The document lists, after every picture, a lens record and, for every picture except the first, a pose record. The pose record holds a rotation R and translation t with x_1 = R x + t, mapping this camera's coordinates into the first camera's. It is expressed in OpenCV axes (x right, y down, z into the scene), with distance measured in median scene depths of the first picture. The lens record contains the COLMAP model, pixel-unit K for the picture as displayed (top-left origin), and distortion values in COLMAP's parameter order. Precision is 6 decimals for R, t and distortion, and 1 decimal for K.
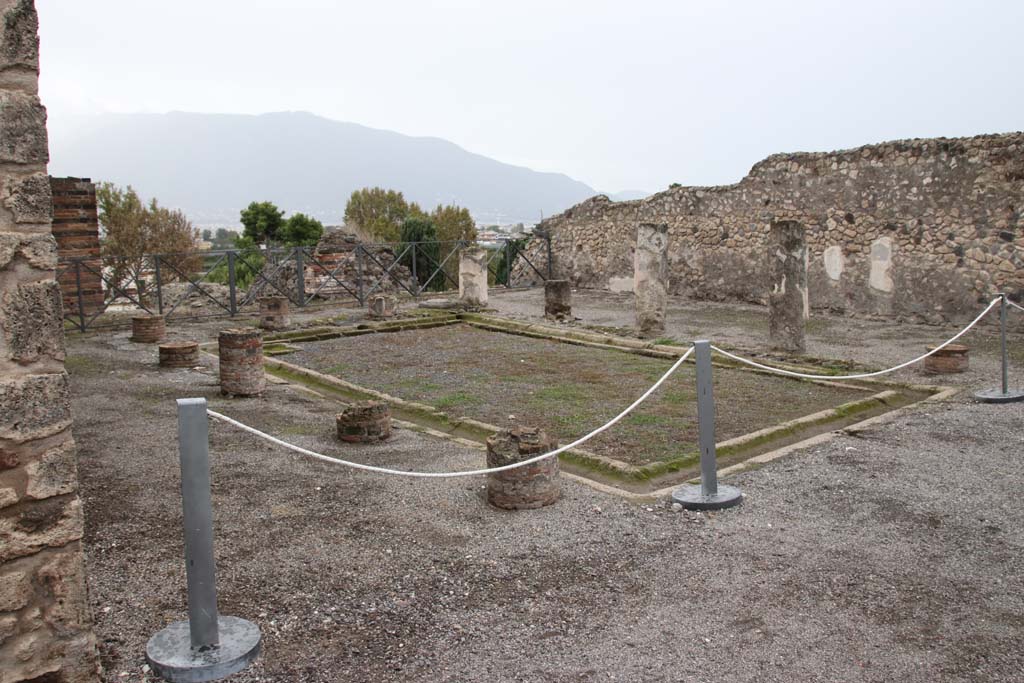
lens RADIAL K [[900.3, 0, 512.0], [0, 900.3, 341.5], [0, 0, 1]] dist [-0.134583, 0.177177]
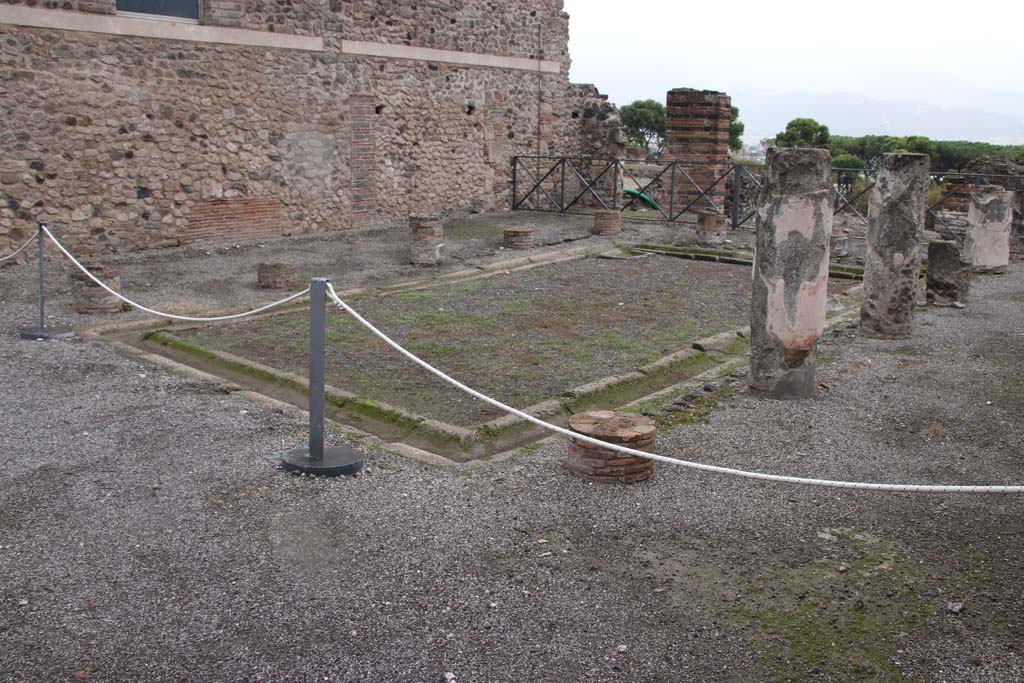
lens RADIAL K [[900.3, 0, 512.0], [0, 900.3, 341.5], [0, 0, 1]] dist [-0.134583, 0.177177]
pose [[0.139653, 0.245628, -0.959252, 0.642333], [-0.155656, 0.962147, 0.223708, -0.092427], [0.977890, 0.118072, 0.172600, 0.595959]]
